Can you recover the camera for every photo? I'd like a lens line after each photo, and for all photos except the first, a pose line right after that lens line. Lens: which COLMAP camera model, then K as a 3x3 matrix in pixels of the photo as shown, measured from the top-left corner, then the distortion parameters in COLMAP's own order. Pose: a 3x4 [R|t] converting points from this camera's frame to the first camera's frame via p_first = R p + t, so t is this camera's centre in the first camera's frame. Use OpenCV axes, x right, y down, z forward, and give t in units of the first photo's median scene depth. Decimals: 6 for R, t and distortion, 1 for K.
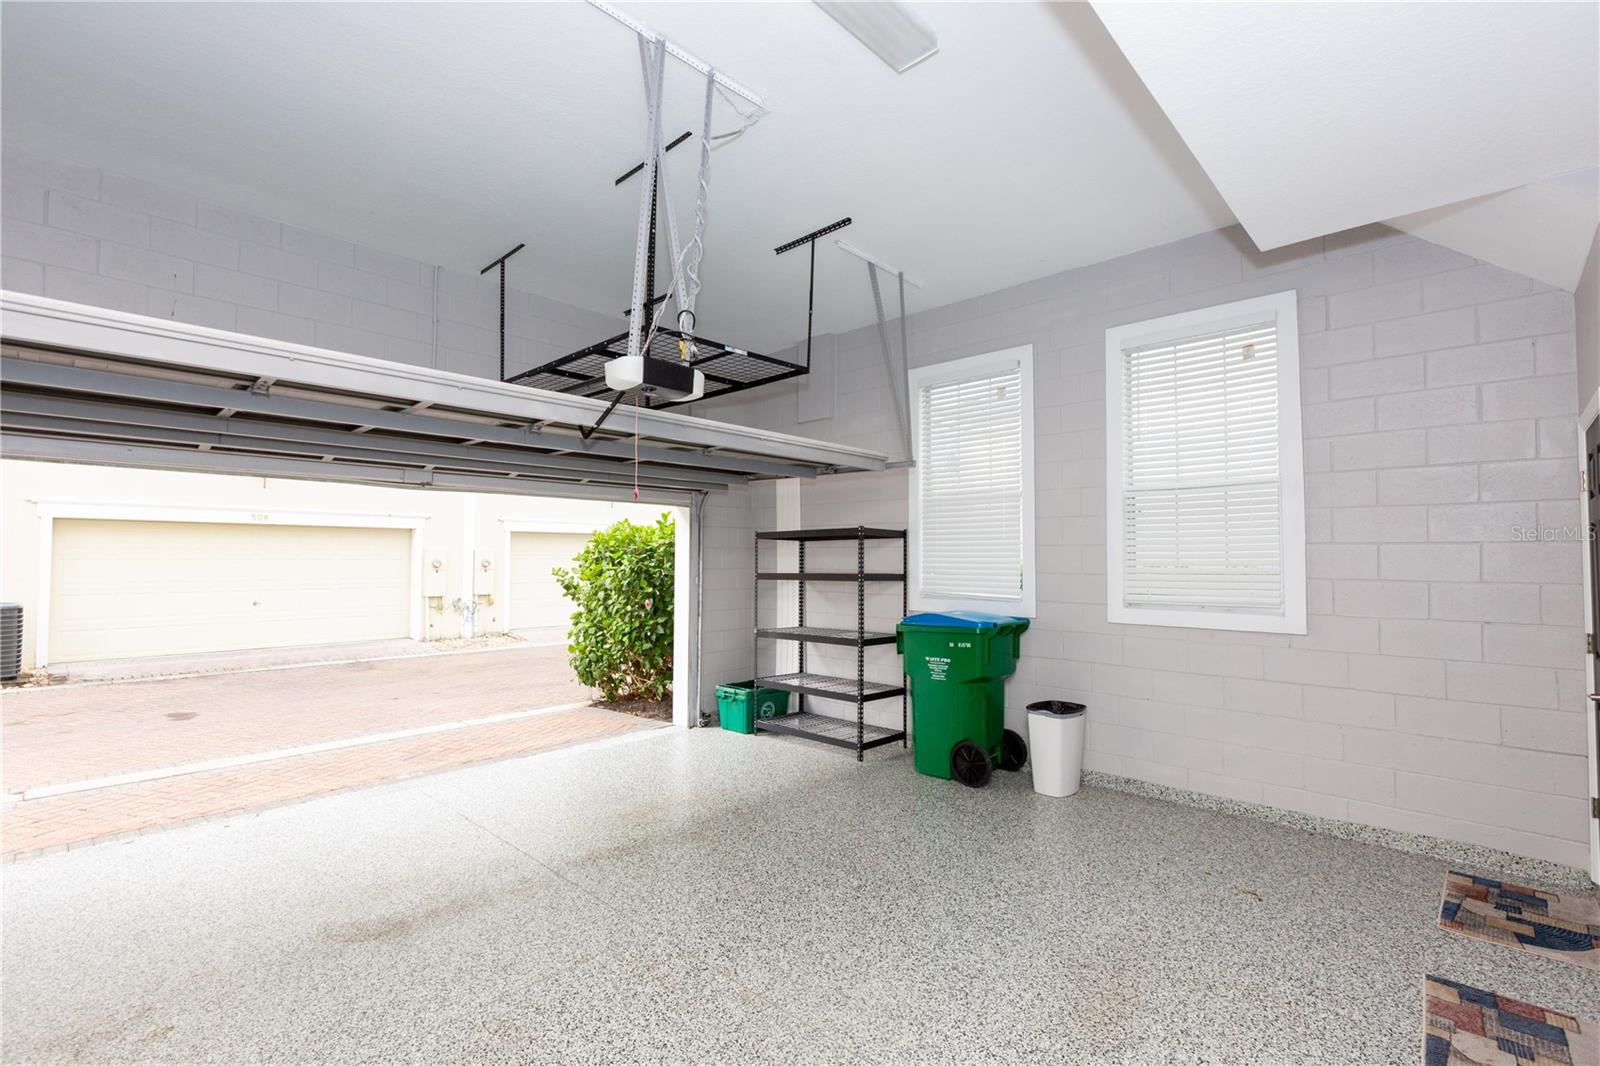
lens RADIAL K [[713.1, 0, 801.1], [0, 713.1, 534.6], [0, 0, 1]] dist [0.002691, -0.000529]
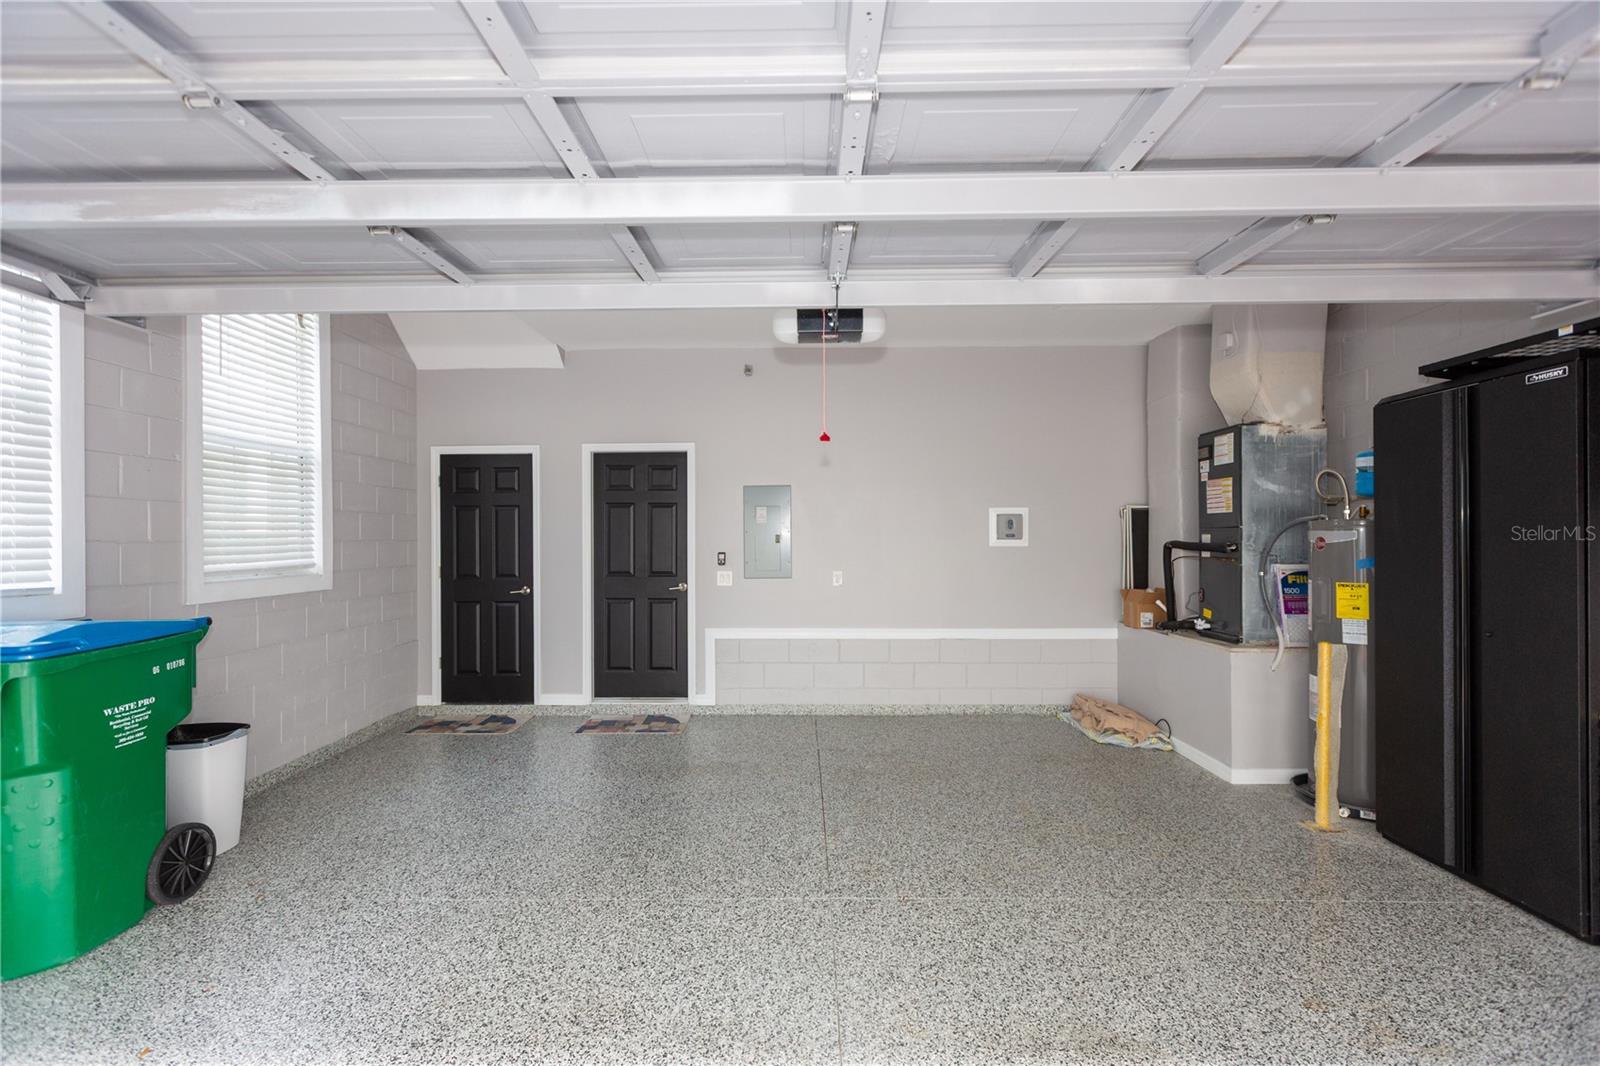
lens RADIAL K [[713.1, 0, 792.2], [0, 713.1, 534.4], [0, 0, 1]] dist [0.002691, -0.000529]
pose [[-0.671871, 0.001891, 0.740665, -0.792886], [-0.021622, 0.999520, -0.022165, 0.076950], [-0.740352, -0.030907, -0.671508, 1.515190]]
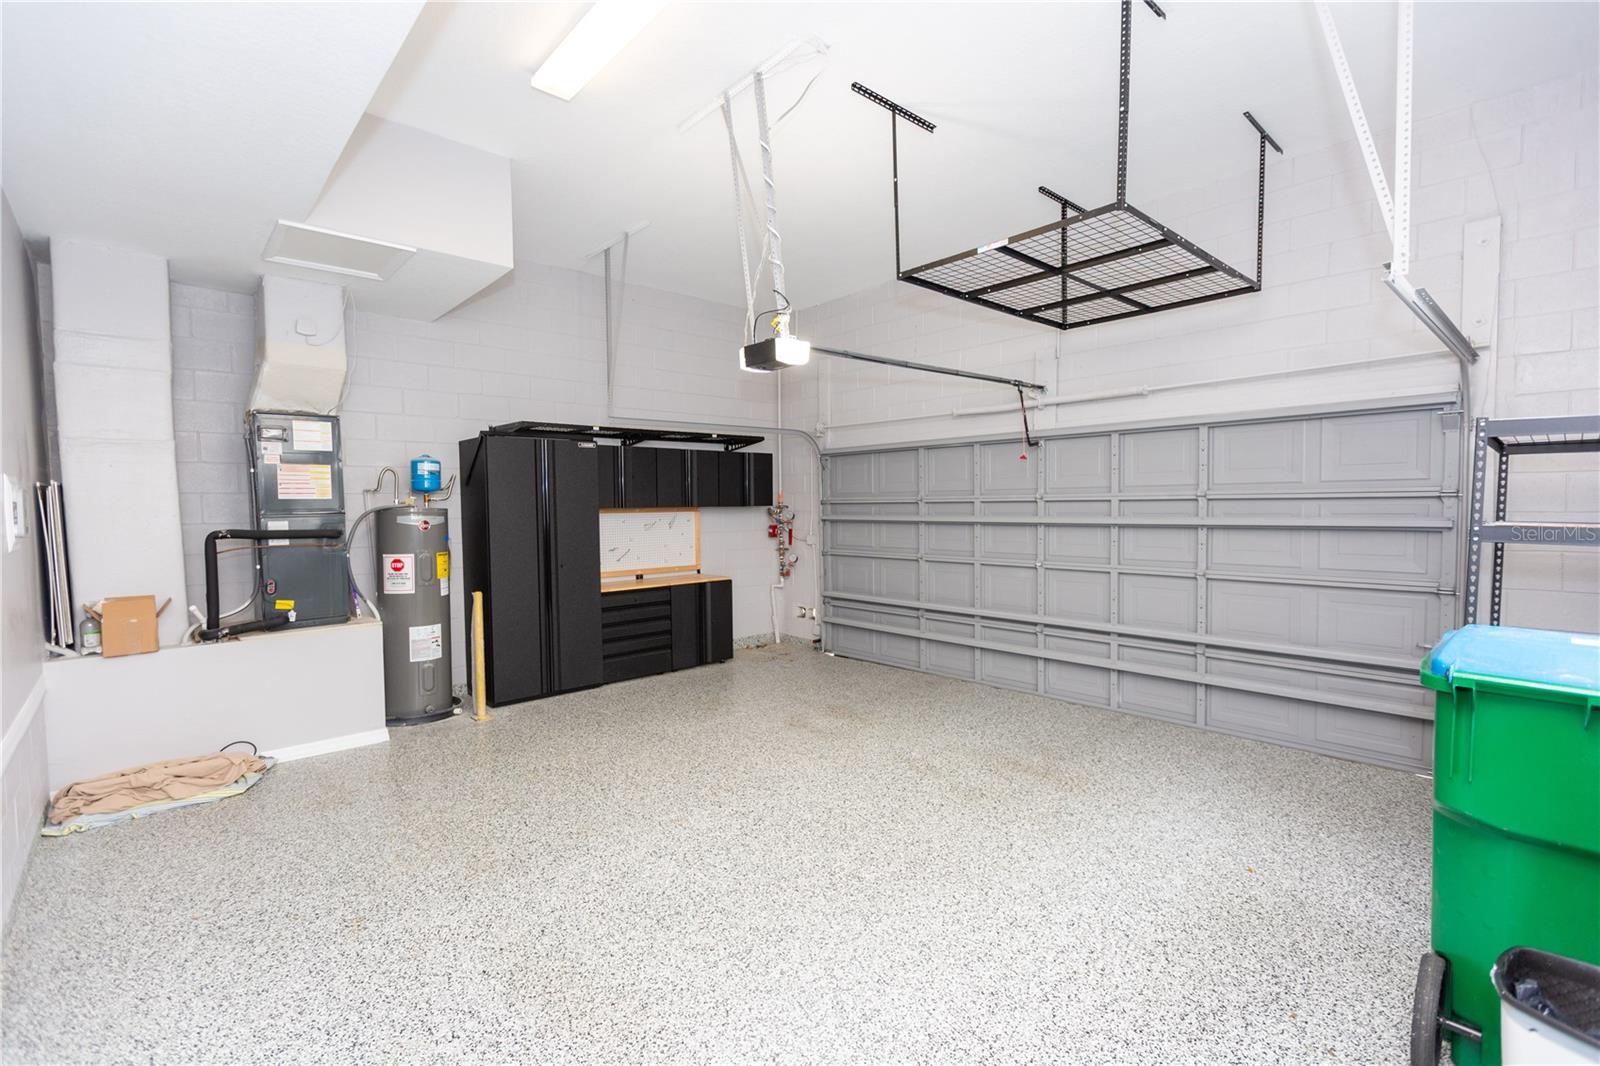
lens RADIAL K [[713.1, 0, 794.8], [0, 713.1, 536.7], [0, 0, 1]] dist [0.002691, -0.000529]
pose [[-0.074279, 0.042397, -0.996336, 0.945439], [0.040806, 0.998388, 0.039442, 0.043617], [0.996402, -0.037727, -0.075889, 1.017595]]
